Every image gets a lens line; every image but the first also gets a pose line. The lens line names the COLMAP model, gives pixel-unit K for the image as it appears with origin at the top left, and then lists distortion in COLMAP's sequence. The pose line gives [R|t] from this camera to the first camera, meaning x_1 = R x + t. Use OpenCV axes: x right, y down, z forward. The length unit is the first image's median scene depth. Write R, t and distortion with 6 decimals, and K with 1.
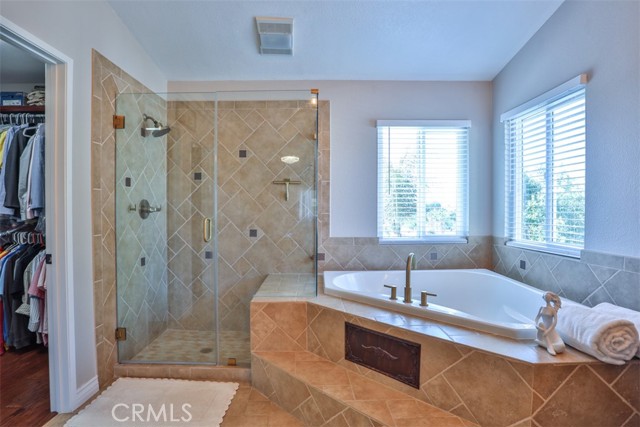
lens RADIAL K [[325.2, 0, 317.3], [0, 325.2, 212.4], [0, 0, 1]] dist [-0.042282, 0.001794]
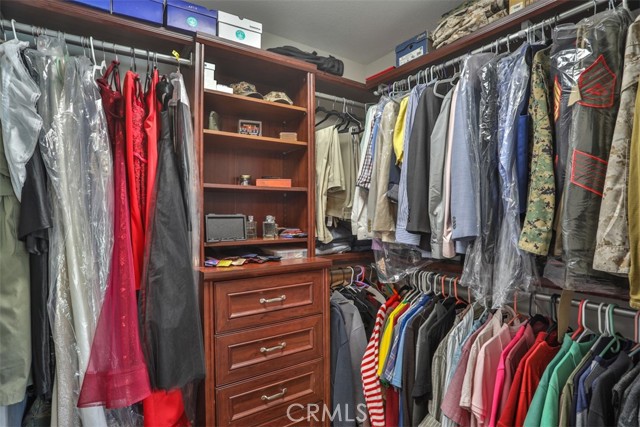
lens RADIAL K [[325.2, 0, 317.3], [0, 325.2, 212.4], [0, 0, 1]] dist [-0.042282, 0.001794]
pose [[0.553973, -0.002738, -0.832530, -0.602052], [-0.013165, 0.999841, -0.012048, -0.039814], [0.832431, 0.017634, 0.553848, 0.543340]]
